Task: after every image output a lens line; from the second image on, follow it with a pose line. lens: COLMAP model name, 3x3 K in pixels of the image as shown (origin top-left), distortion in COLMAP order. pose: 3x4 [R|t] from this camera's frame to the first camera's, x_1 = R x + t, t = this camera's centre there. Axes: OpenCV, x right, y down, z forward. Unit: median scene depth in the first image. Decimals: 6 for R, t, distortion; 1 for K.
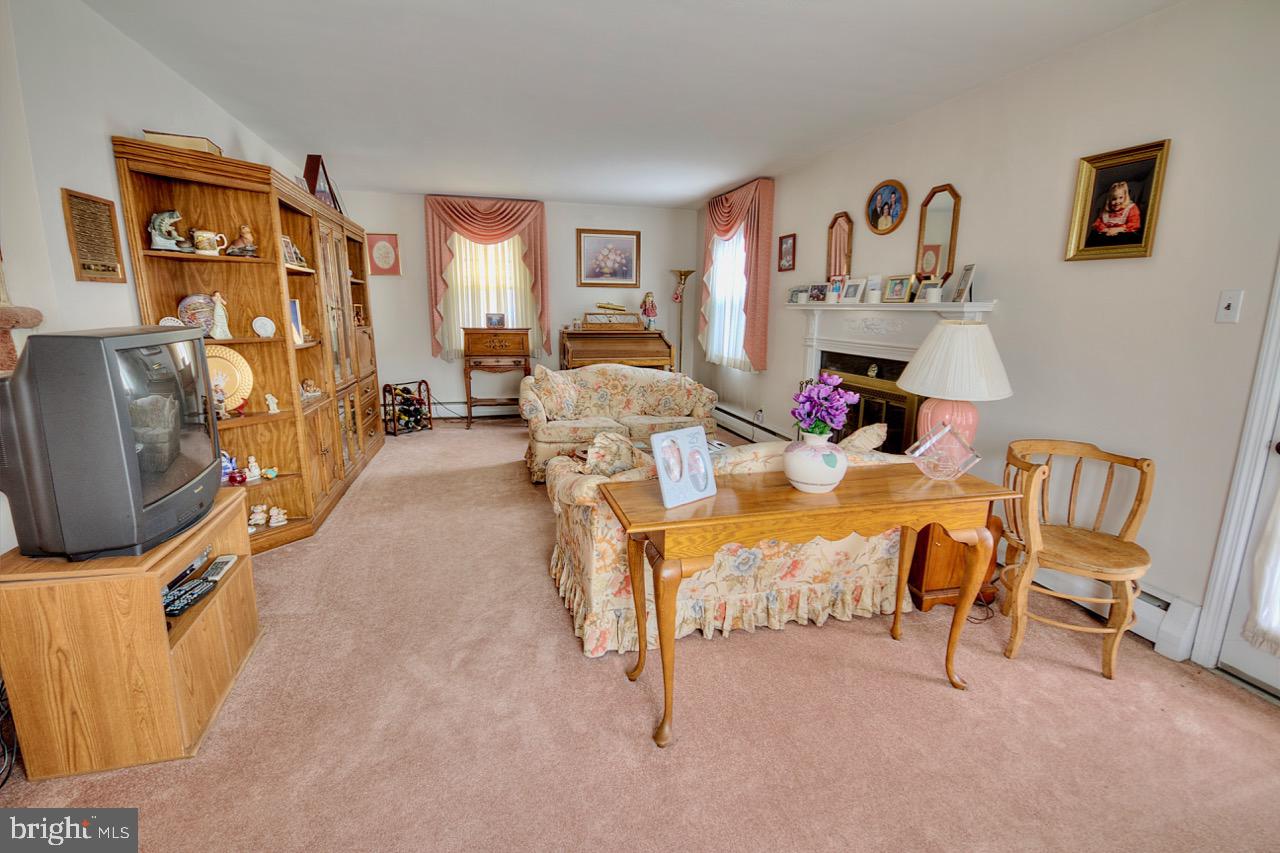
lens RADIAL K [[588.2, 0, 637.2], [0, 588.2, 425.3], [0, 0, 1]] dist [0.000341, -0.004039]
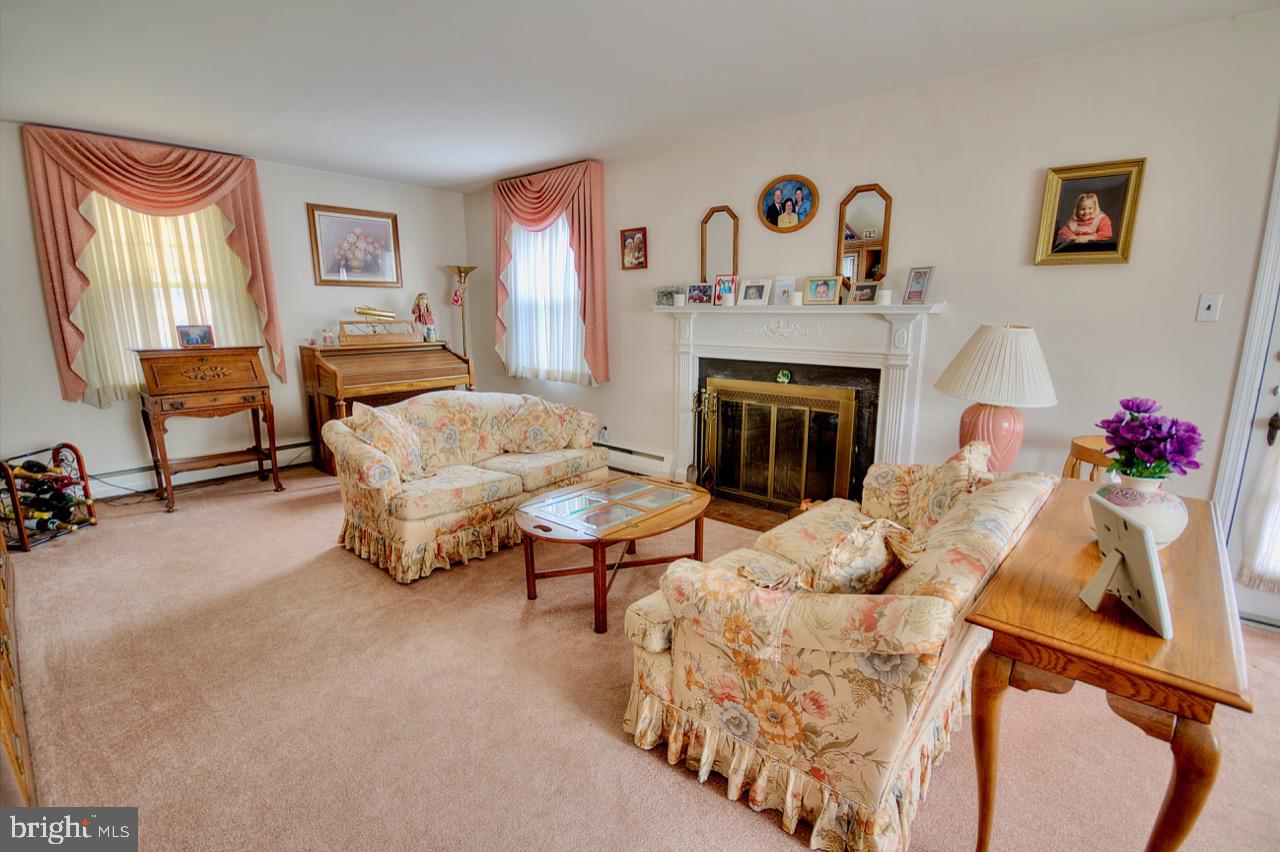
lens RADIAL K [[588.2, 0, 644.0], [0, 588.2, 430.9], [0, 0, 1]] dist [0.000341, -0.004039]
pose [[0.835664, -0.122708, 0.535358, -0.233740], [0.118314, 0.992057, 0.042706, -0.055873], [-0.536346, 0.027652, 0.843545, 0.246460]]
